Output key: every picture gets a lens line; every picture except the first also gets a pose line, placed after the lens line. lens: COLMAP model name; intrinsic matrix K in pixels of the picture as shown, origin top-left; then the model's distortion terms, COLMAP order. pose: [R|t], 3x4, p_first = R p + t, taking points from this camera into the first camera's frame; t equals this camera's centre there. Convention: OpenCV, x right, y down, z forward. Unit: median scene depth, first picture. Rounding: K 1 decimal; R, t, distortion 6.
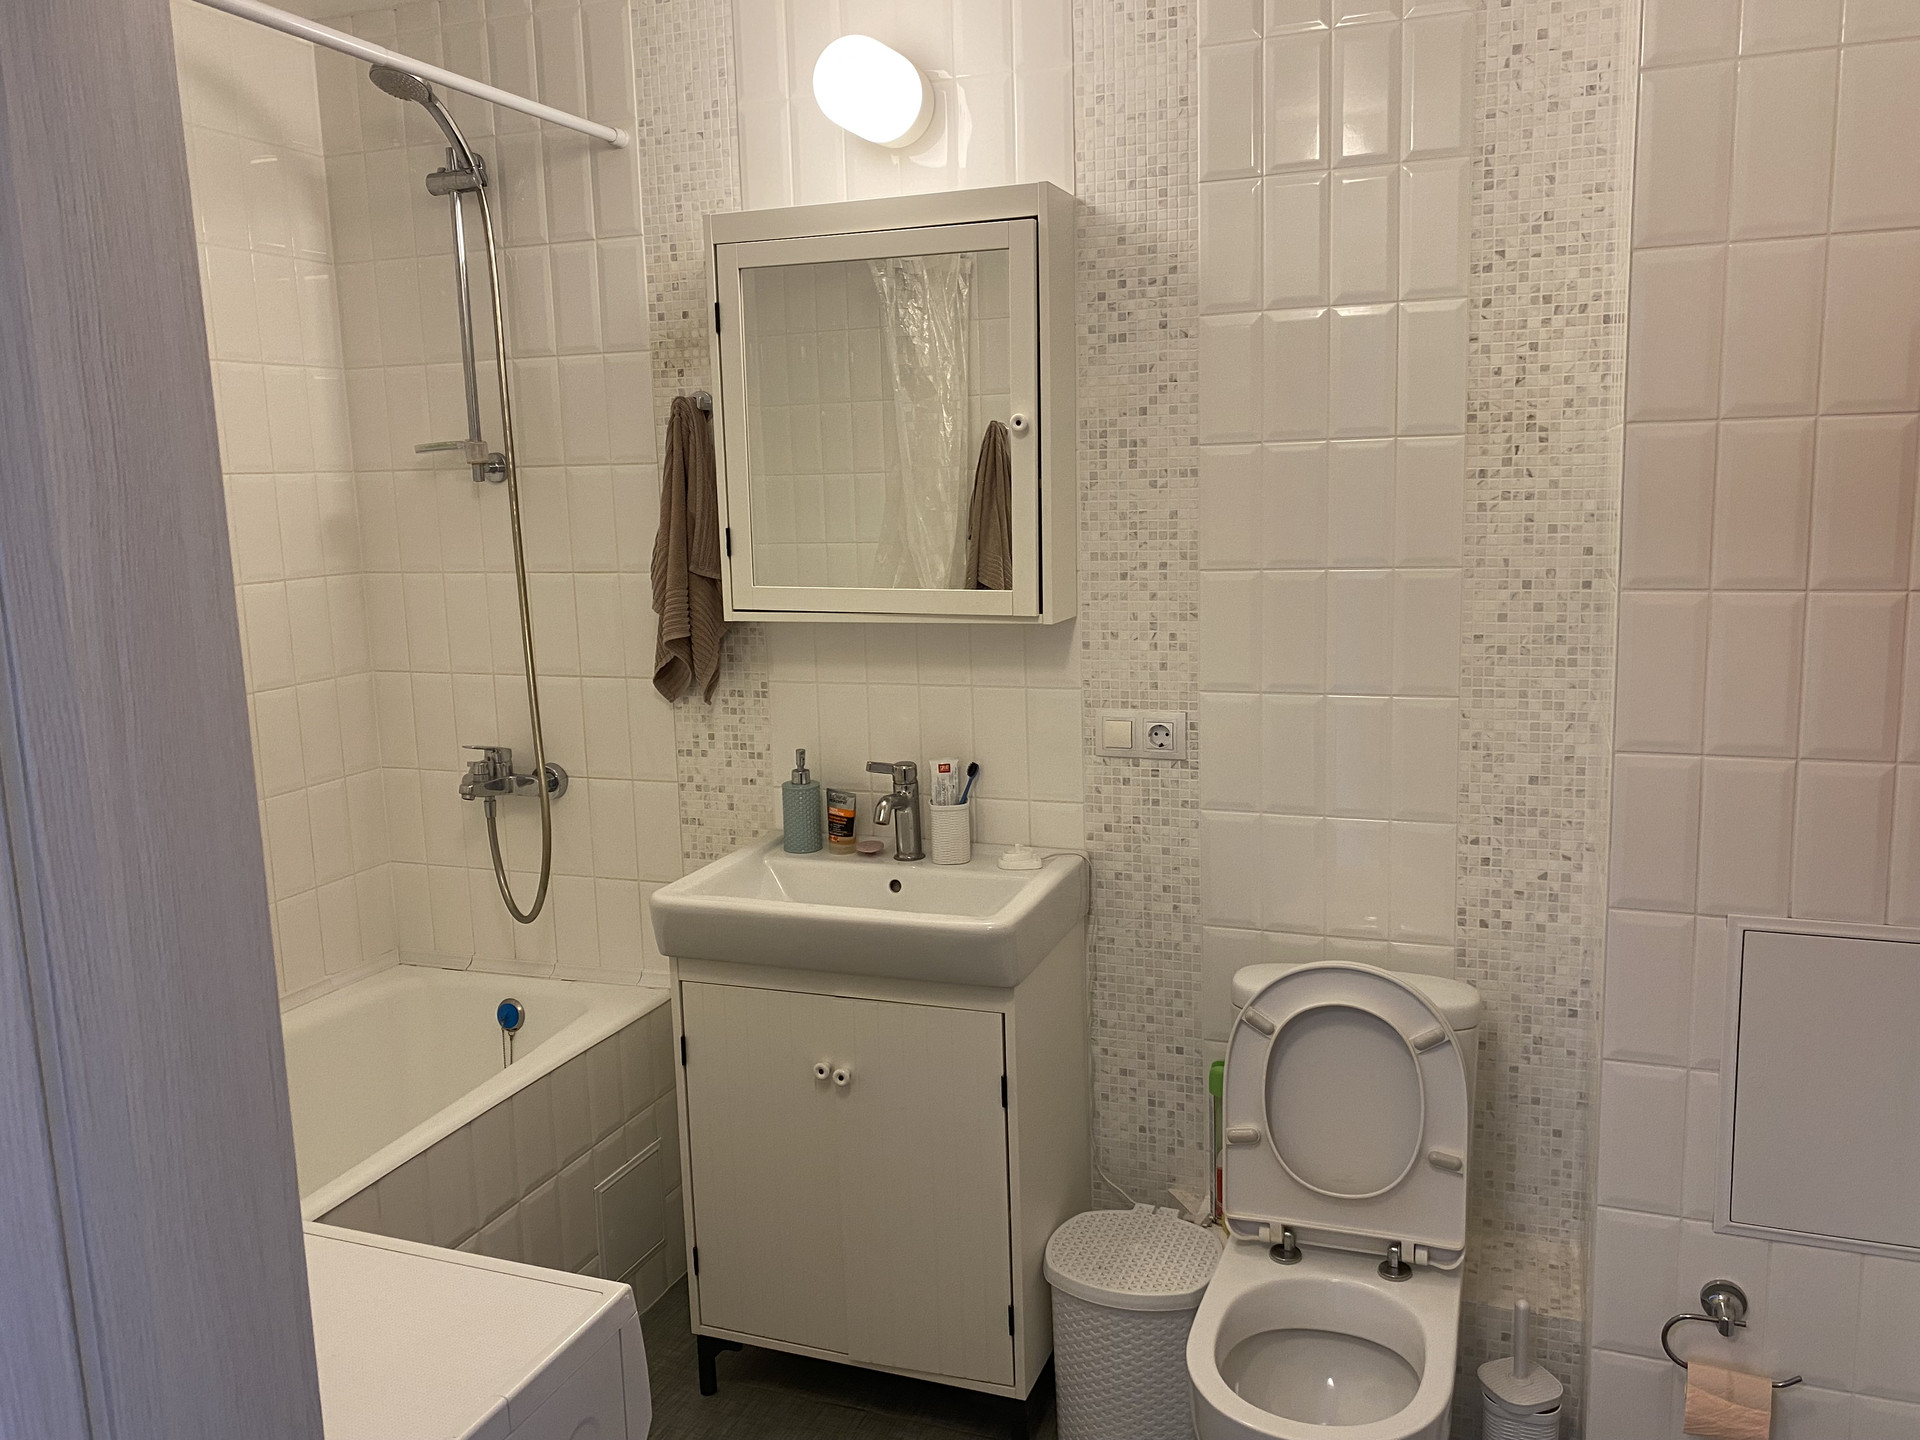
lens RADIAL K [[1456.6, 0, 968.1], [0, 1456.6, 716.2], [0, 0, 1]] dist [0.016389, -0.012766]
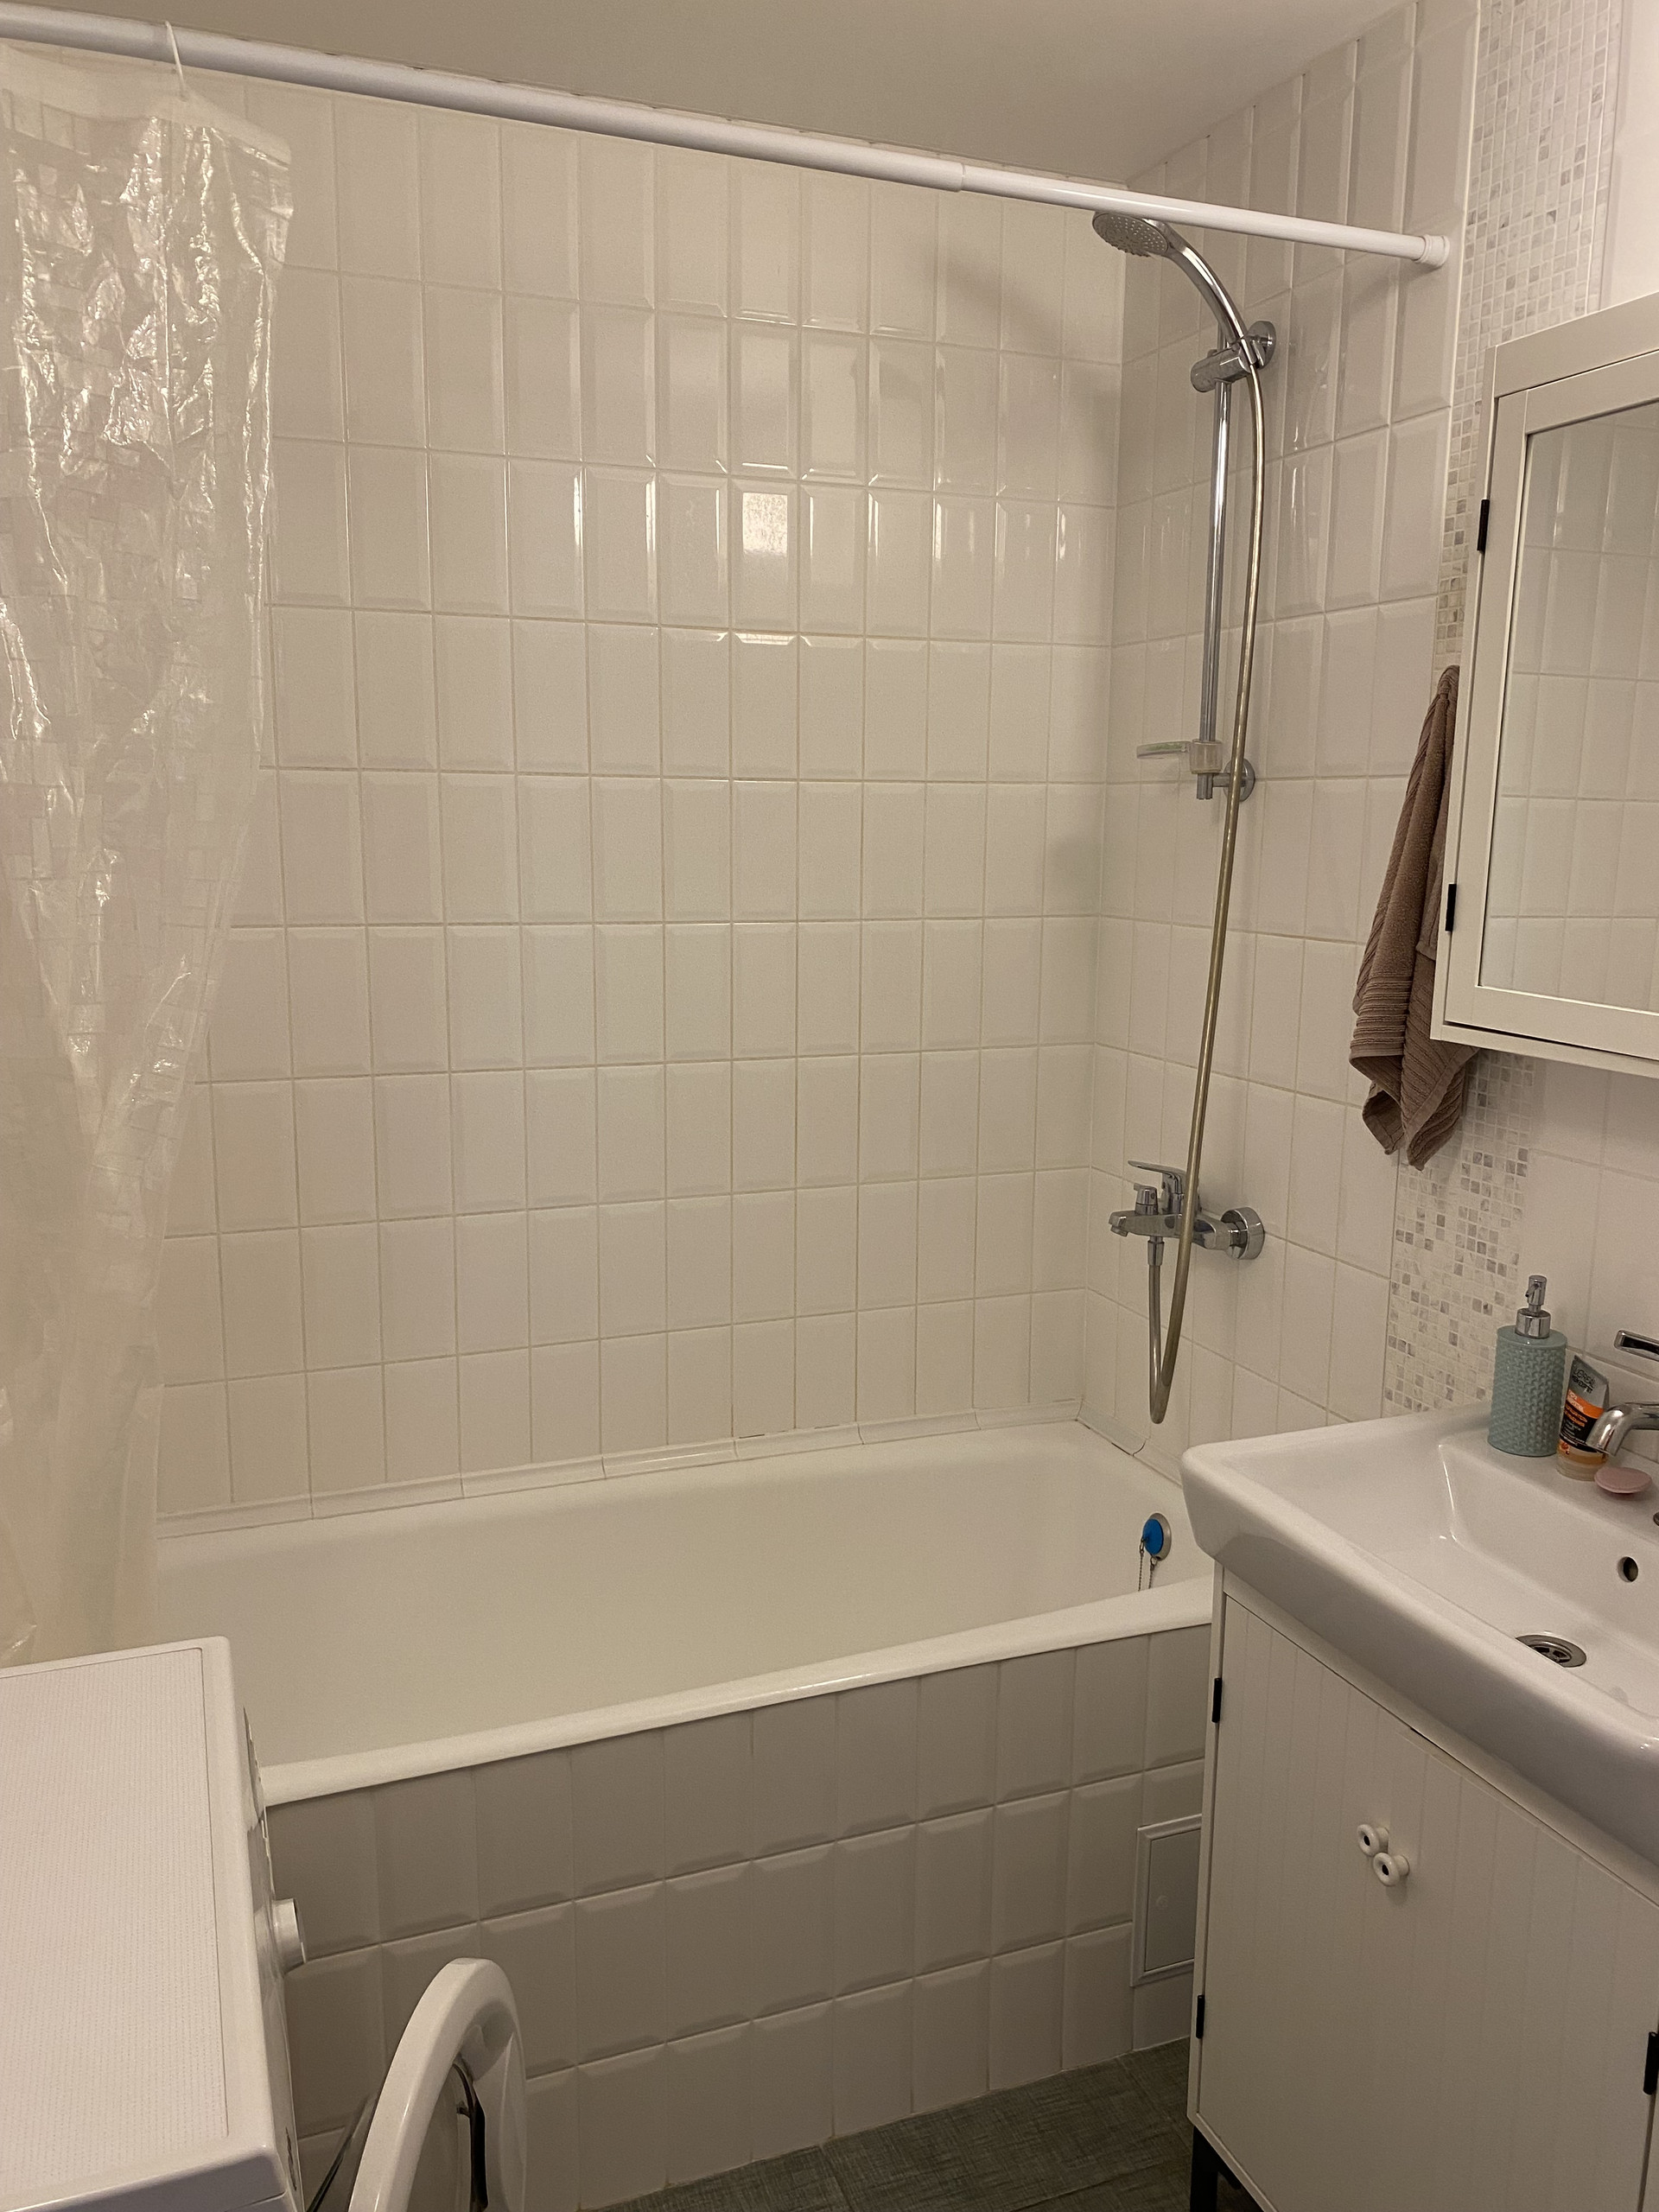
lens RADIAL K [[1678.1, 0, 824.5], [0, 1678.1, 1107.5], [0, 0, 1]] dist [0.016389, -0.012766]
pose [[0.663717, 0.161196, -0.730408, 0.167386], [-0.149211, 0.985409, 0.081886, -0.053894], [0.732950, 0.054636, 0.678085, 0.329763]]
